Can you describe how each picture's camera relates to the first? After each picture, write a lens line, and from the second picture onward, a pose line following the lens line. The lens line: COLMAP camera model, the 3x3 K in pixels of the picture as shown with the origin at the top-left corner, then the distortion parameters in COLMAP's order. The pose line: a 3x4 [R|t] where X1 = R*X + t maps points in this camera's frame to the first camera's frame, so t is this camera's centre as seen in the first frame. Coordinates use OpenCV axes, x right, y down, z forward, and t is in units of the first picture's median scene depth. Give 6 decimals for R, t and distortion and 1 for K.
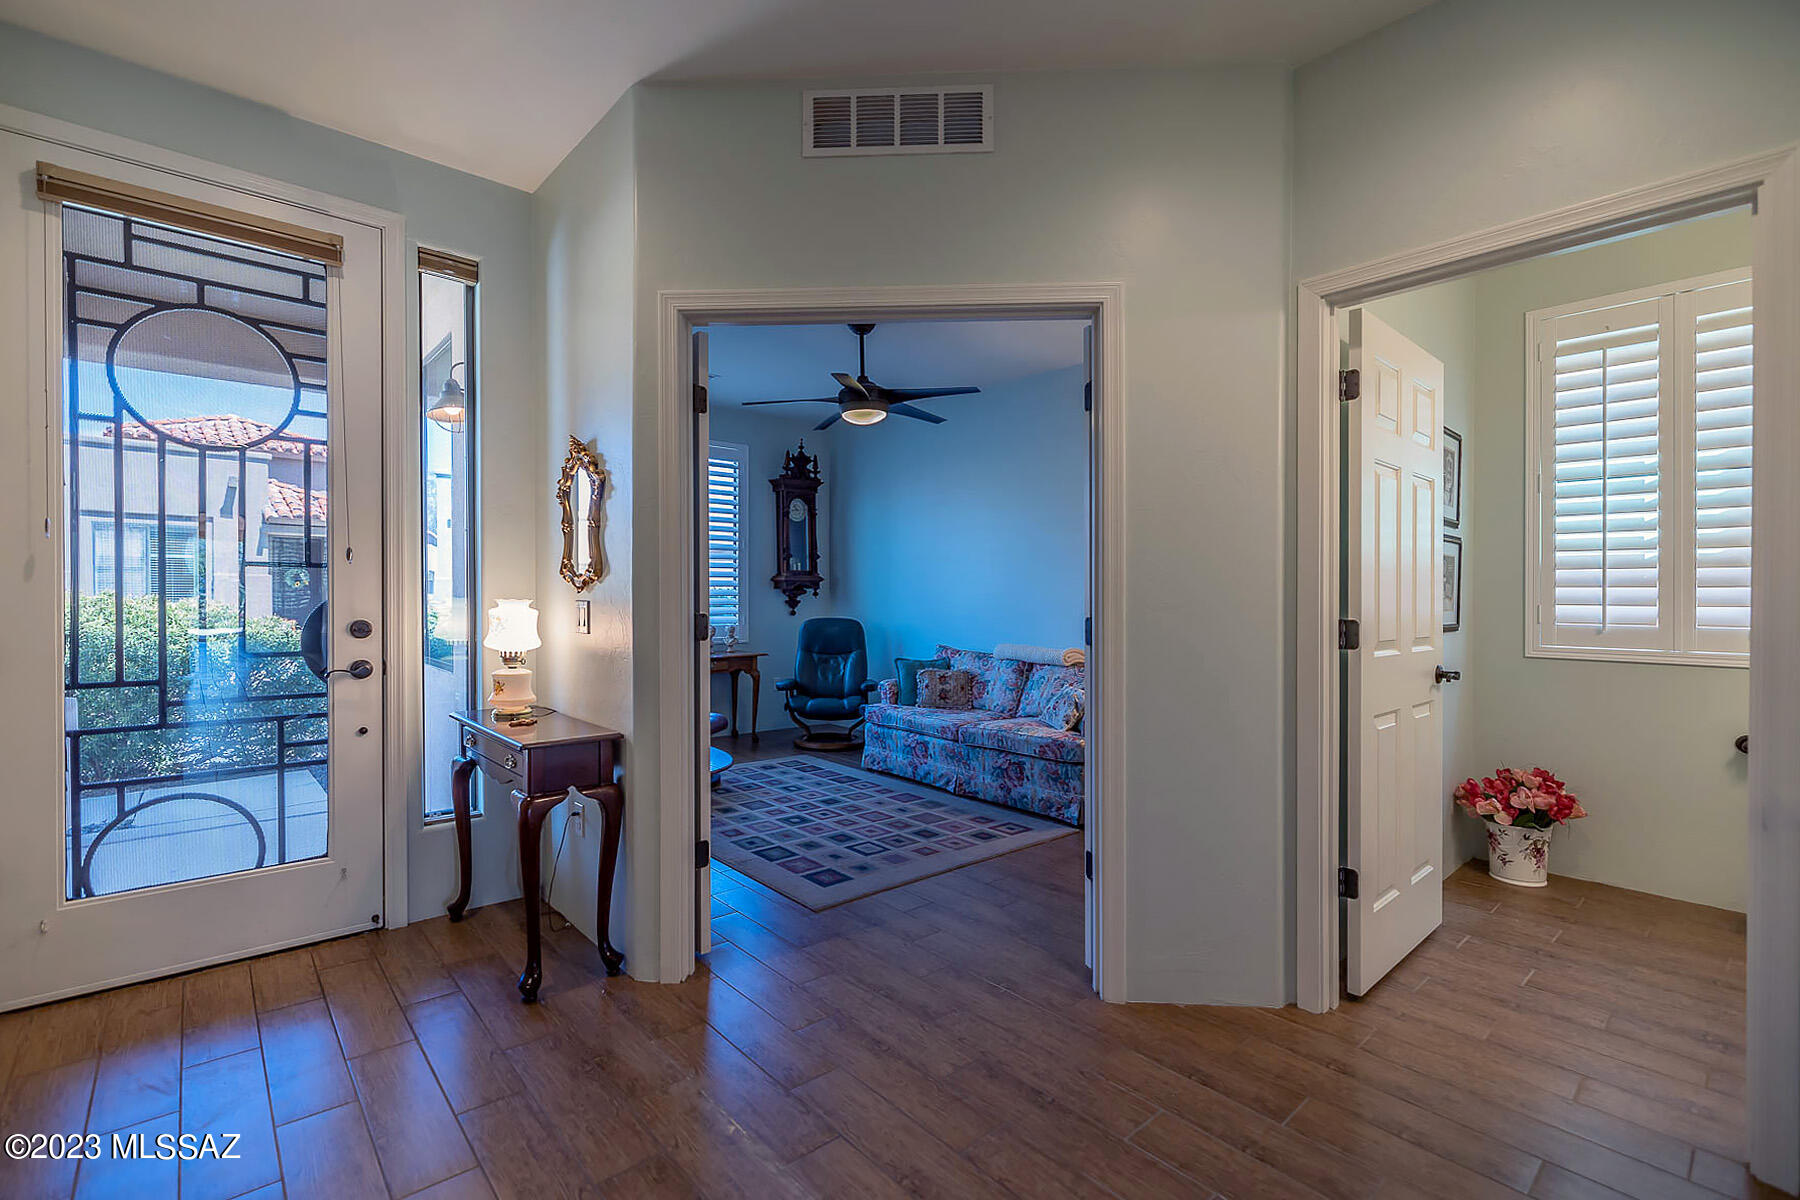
lens RADIAL K [[798.1, 0, 904.1], [0, 798.1, 602.2], [0, 0, 1]] dist [0.002729, -0.001004]
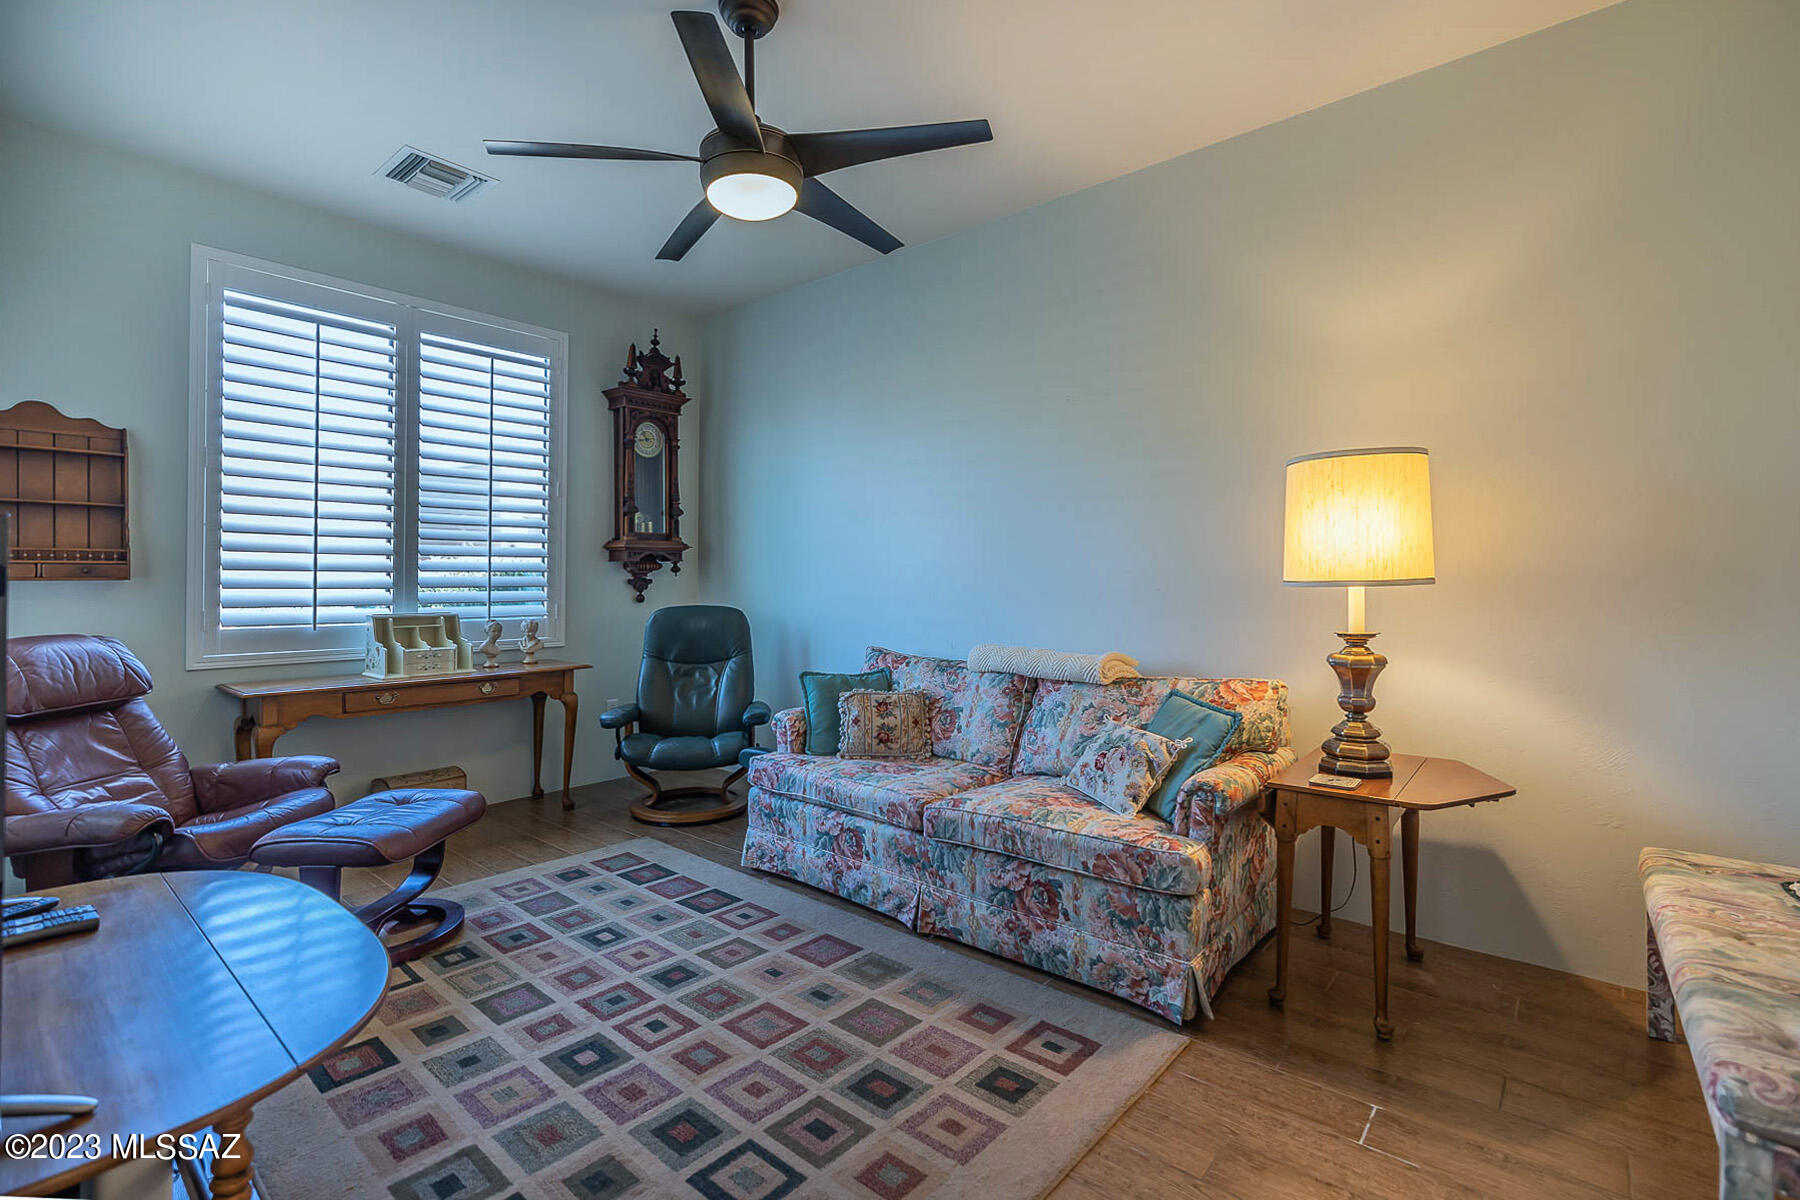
lens RADIAL K [[851.8, 0, 910.1], [0, 851.8, 485.5], [0, 0, 1]] dist [0.007625, -0.001191]
pose [[0.991315, 0.005713, 0.131388, -0.017449], [0.009847, 0.993027, -0.117478, 0.008306], [-0.131143, 0.117752, 0.984345, 0.400913]]
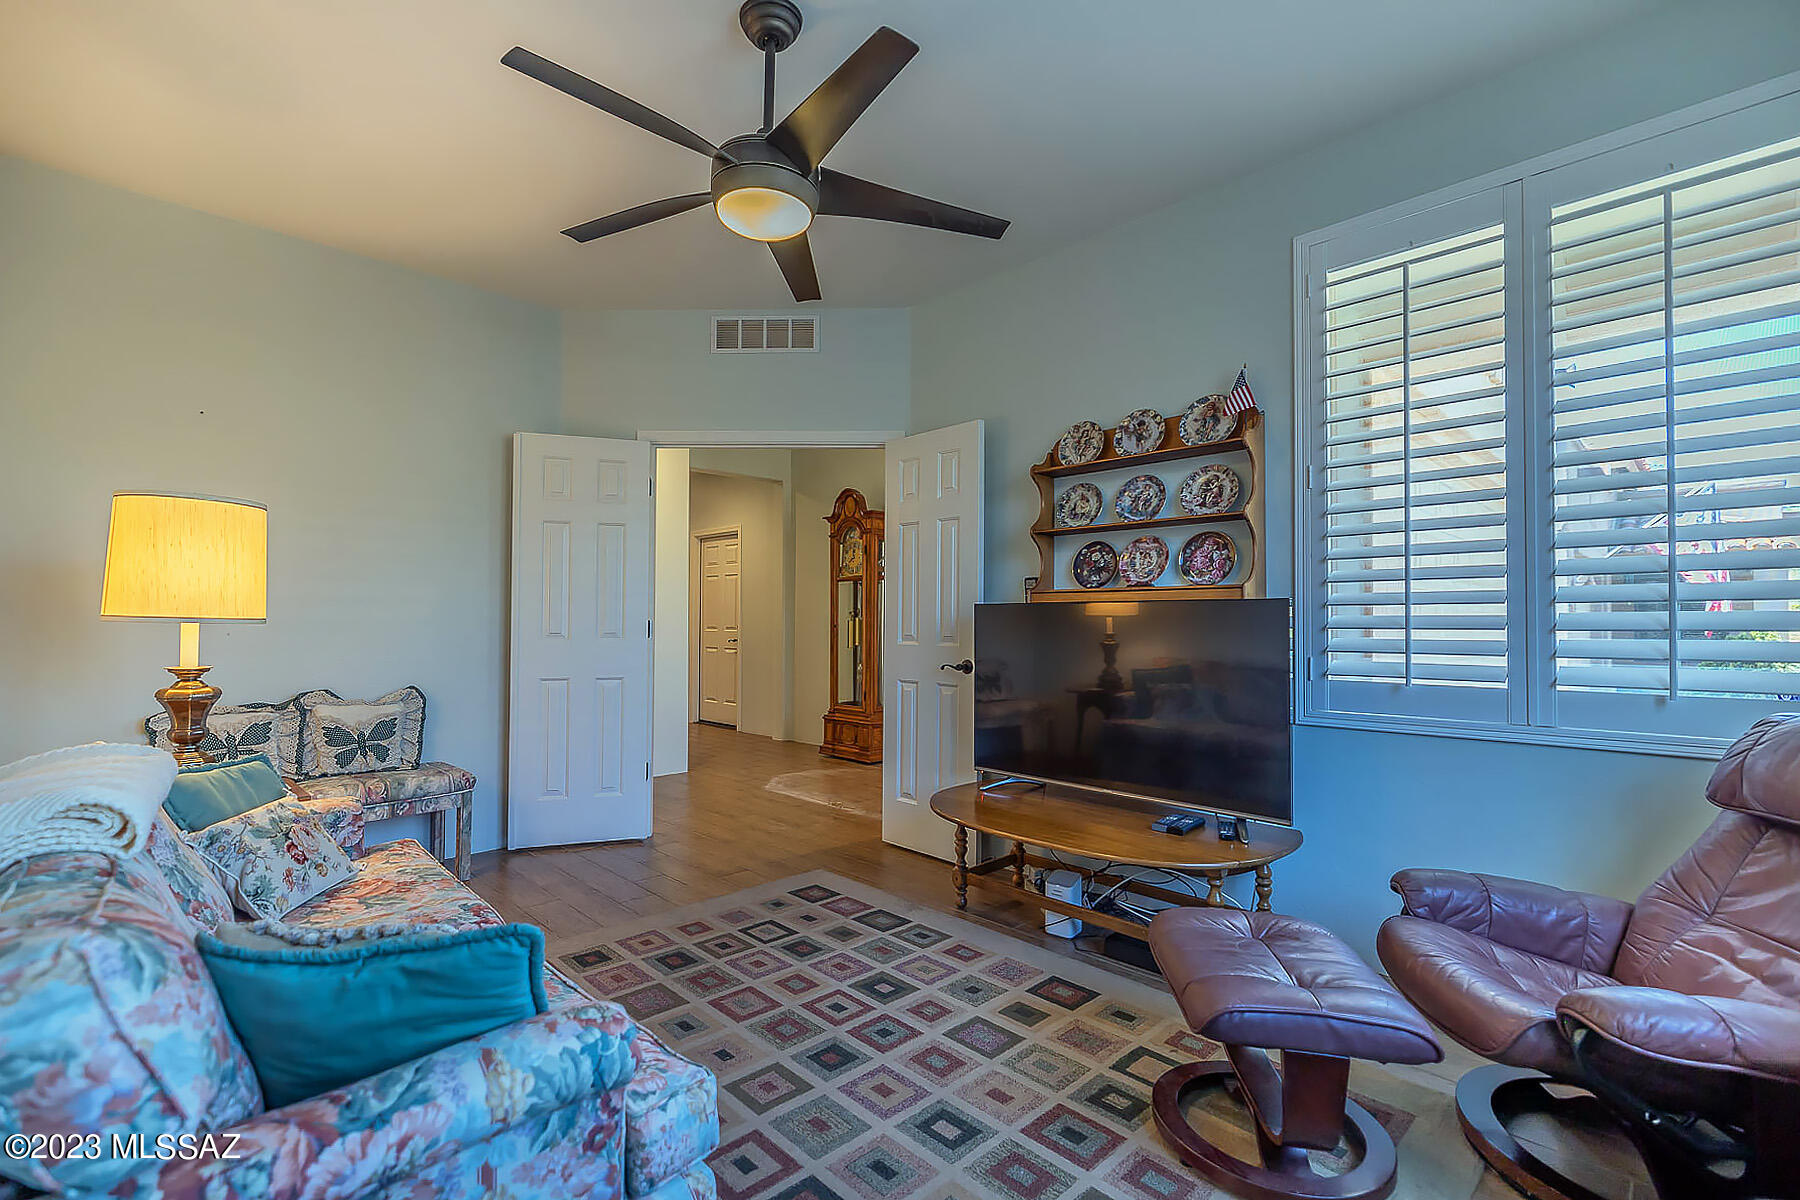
lens RADIAL K [[798.1, 0, 894.3], [0, 798.1, 606.0], [0, 0, 1]] dist [0.002729, -0.001004]
pose [[-0.998351, -0.013101, -0.055896, -0.093797], [-0.012295, 0.999816, -0.014739, 0.000803], [0.056079, -0.014028, -0.998328, 1.389059]]
